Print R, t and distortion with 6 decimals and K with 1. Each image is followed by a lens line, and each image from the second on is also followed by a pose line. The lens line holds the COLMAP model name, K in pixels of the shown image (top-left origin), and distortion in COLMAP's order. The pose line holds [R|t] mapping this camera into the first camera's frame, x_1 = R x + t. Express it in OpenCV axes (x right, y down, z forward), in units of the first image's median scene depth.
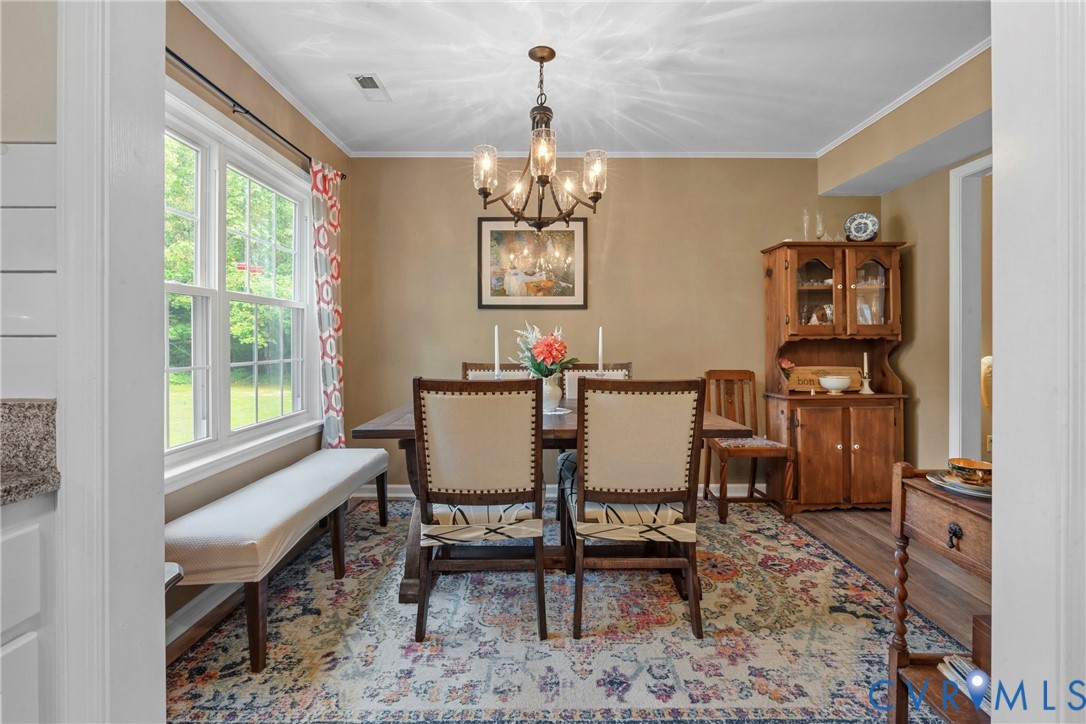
lens RADIAL K [[484.6, 0, 545.6], [0, 484.6, 340.8], [0, 0, 1]] dist [-0.001669, -0.000138]
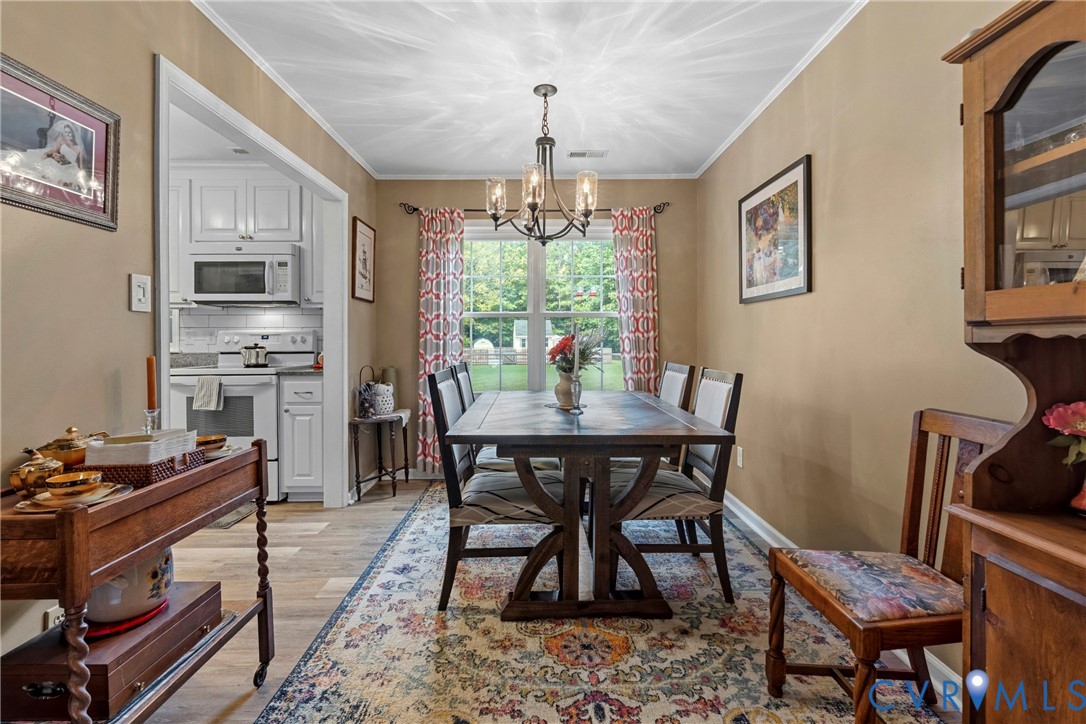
lens RADIAL K [[484.6, 0, 545.6], [0, 484.6, 340.8], [0, 0, 1]] dist [-0.001669, -0.000138]
pose [[0.024293, 0.002194, -0.999702, 1.143931], [0.001635, 0.999996, 0.002234, -0.001930], [0.999704, -0.001688, 0.024290, 0.973577]]
